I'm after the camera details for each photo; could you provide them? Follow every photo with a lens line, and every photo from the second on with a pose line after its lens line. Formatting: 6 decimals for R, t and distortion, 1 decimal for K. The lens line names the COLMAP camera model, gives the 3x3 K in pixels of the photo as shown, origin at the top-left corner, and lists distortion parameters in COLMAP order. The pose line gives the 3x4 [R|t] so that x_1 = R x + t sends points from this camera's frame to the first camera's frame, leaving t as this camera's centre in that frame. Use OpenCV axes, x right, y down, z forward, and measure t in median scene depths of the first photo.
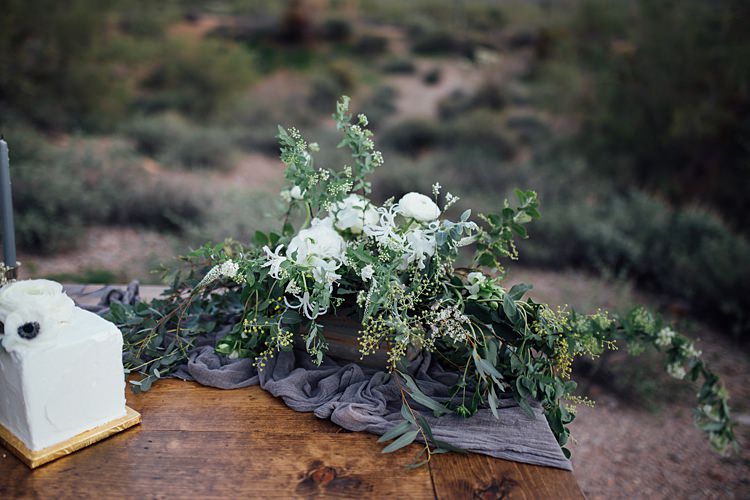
lens RADIAL K [[722.1, 0, 375.0], [0, 722.1, 250.0], [0, 0, 1]] dist [-0.033581, 0.019470]
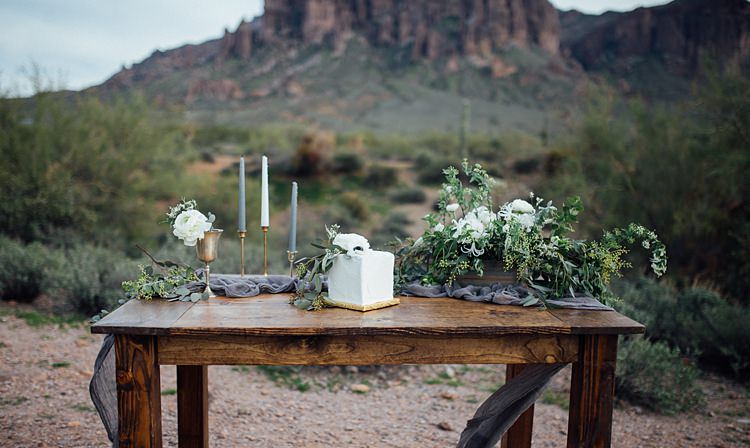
lens RADIAL K [[722.5, 0, 372.9], [0, 722.5, 249.0], [0, 0, 1]] dist [-0.052734, 0.011971]
pose [[0.999235, -0.034655, -0.018126, -0.332923], [0.030892, 0.983623, -0.177574, 0.415991], [0.023983, 0.176878, 0.983941, -0.958422]]
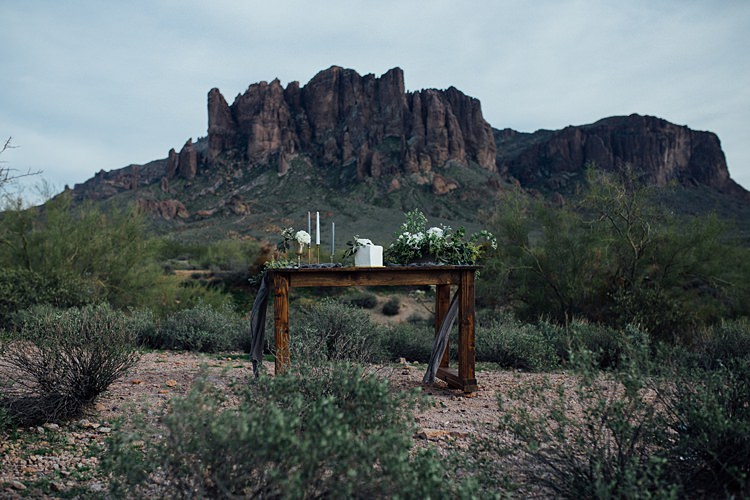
lens RADIAL K [[722.1, 0, 375.0], [0, 722.1, 250.0], [0, 0, 1]] dist [-0.033581, 0.019470]
pose [[0.996349, -0.056301, 0.064186, -0.642515], [0.074281, 0.942251, -0.326565, 1.549246], [-0.042093, 0.330140, 0.942993, -3.249841]]
